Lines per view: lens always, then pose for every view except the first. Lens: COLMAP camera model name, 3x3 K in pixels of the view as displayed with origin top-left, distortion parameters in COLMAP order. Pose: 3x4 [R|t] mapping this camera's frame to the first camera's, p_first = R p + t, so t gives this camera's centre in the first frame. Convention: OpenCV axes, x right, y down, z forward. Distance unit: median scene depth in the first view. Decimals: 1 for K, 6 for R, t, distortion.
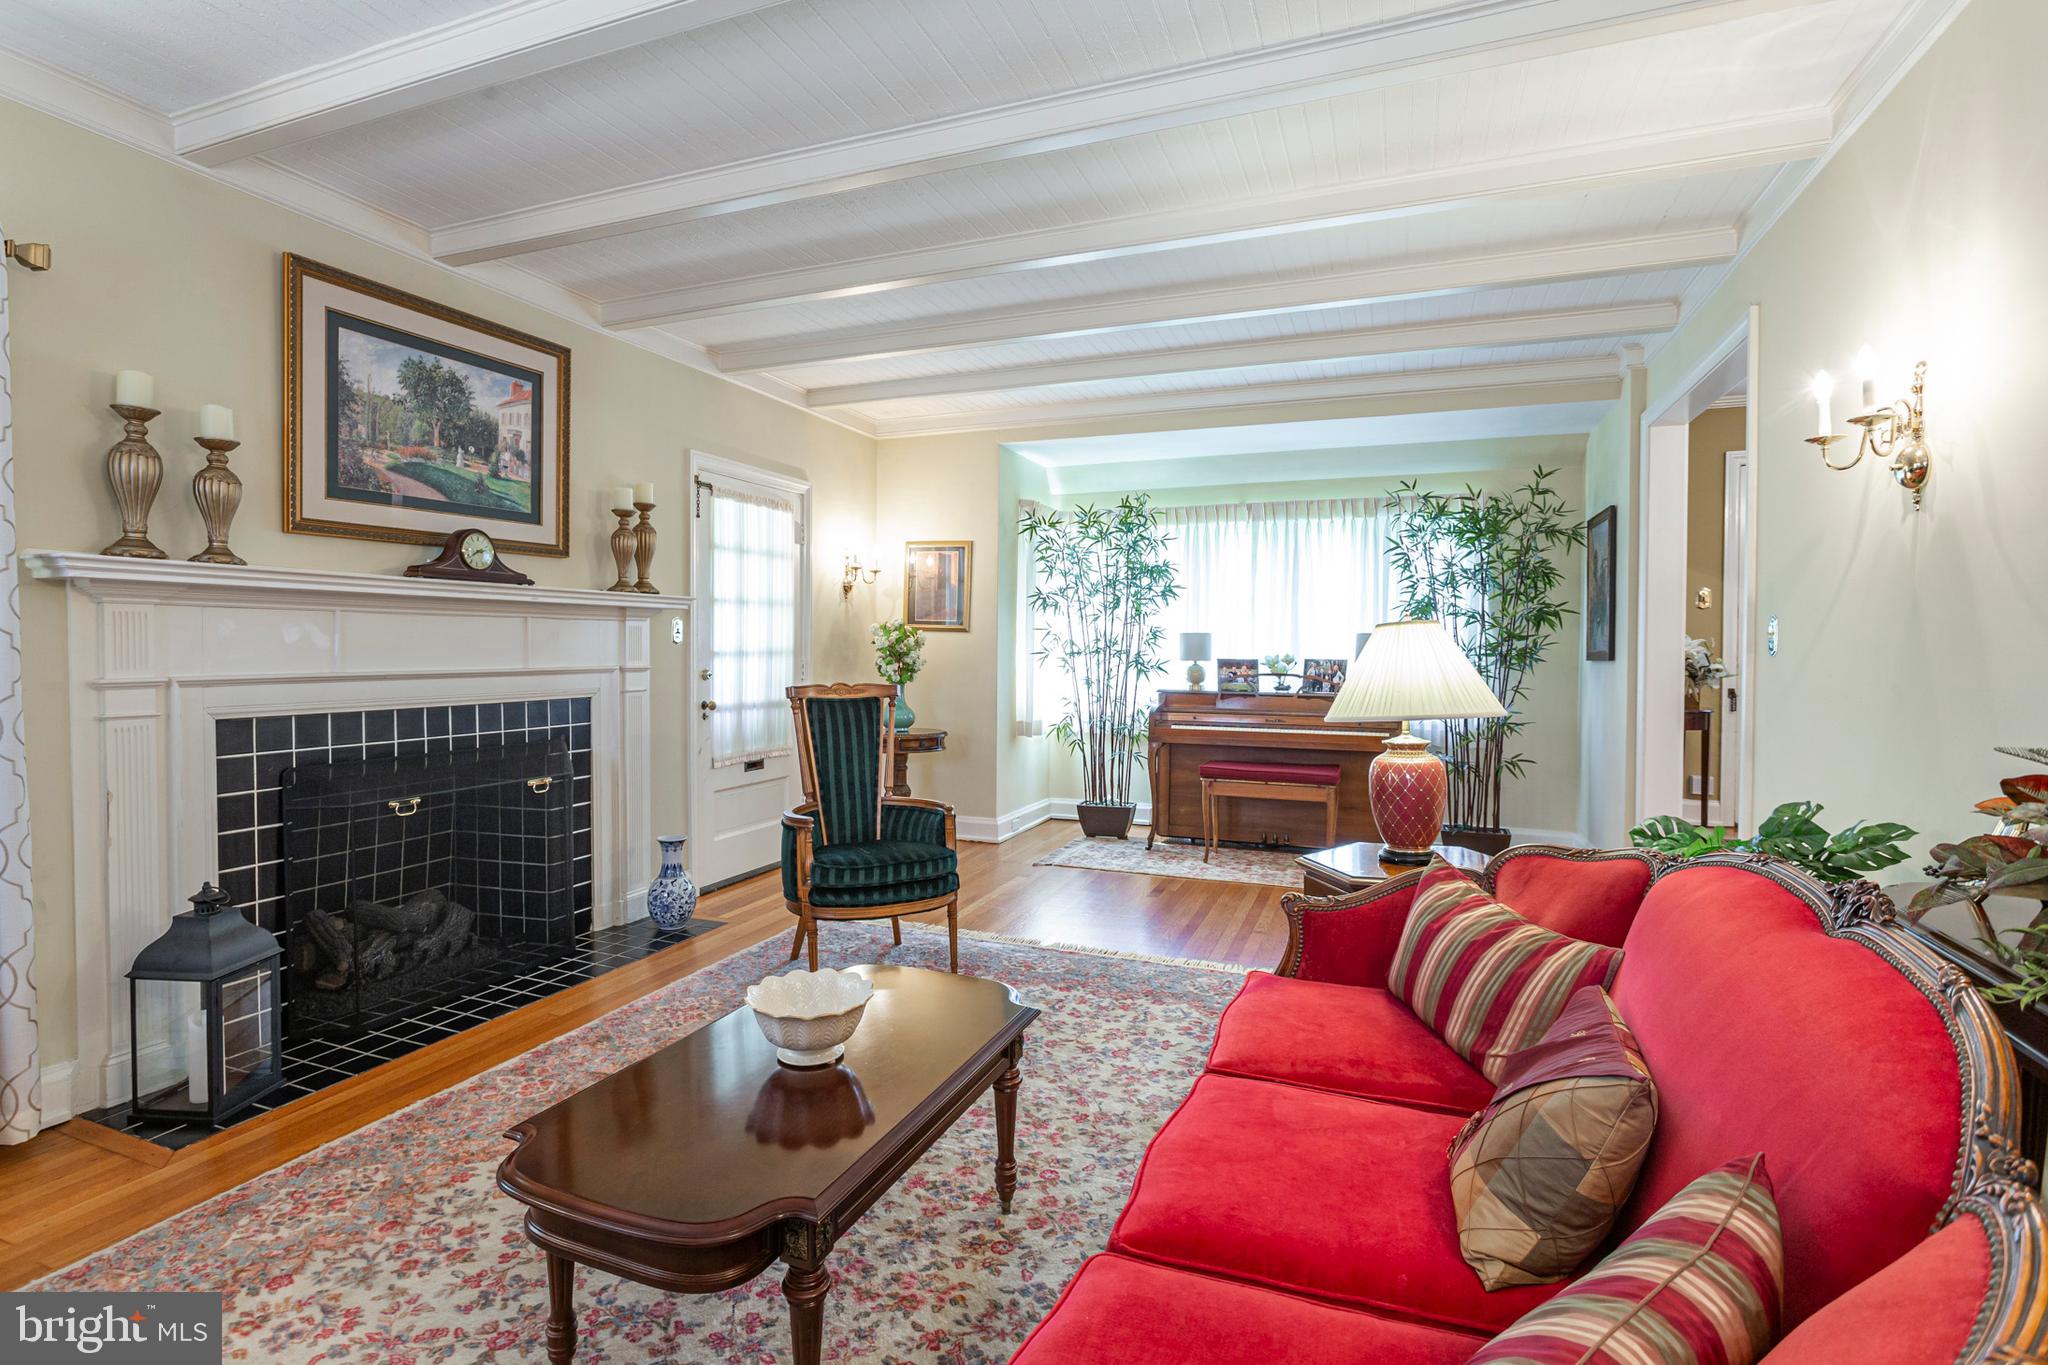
lens RADIAL K [[986.8, 0, 1005.0], [0, 986.8, 663.6], [0, 0, 1]] dist [-0.023506, 0.016549]
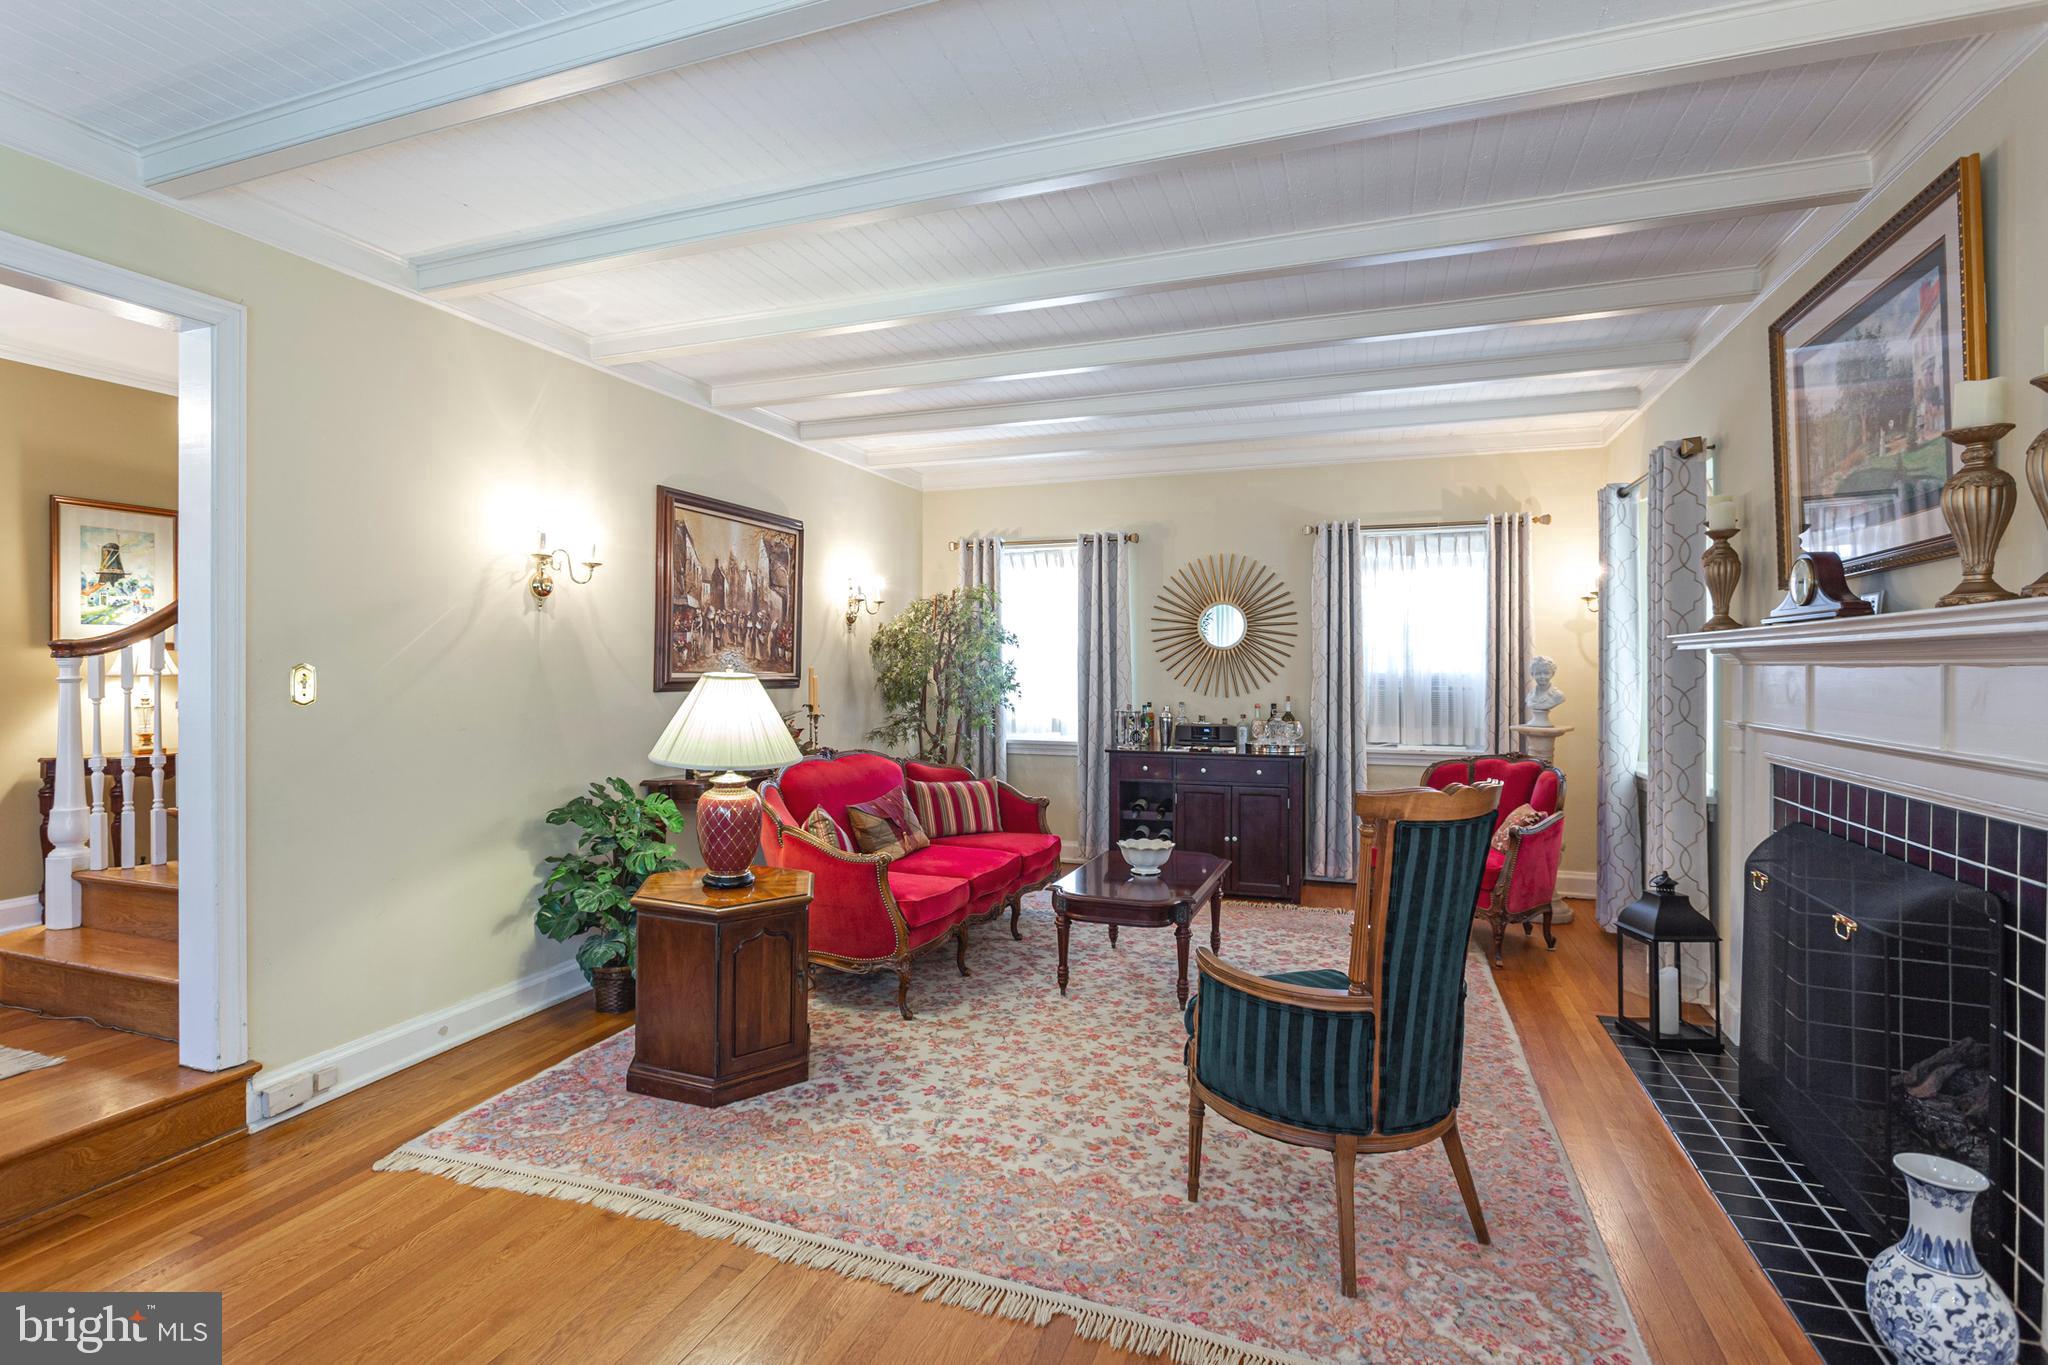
lens RADIAL K [[986.8, 0, 1005.0], [0, 986.8, 663.6], [0, 0, 1]] dist [-0.023506, 0.016549]
pose [[-0.999643, -0.004887, -0.026262, 0.116027], [-0.005281, 0.999875, 0.014936, -0.069413], [0.026186, 0.015069, -0.999543, 2.031129]]
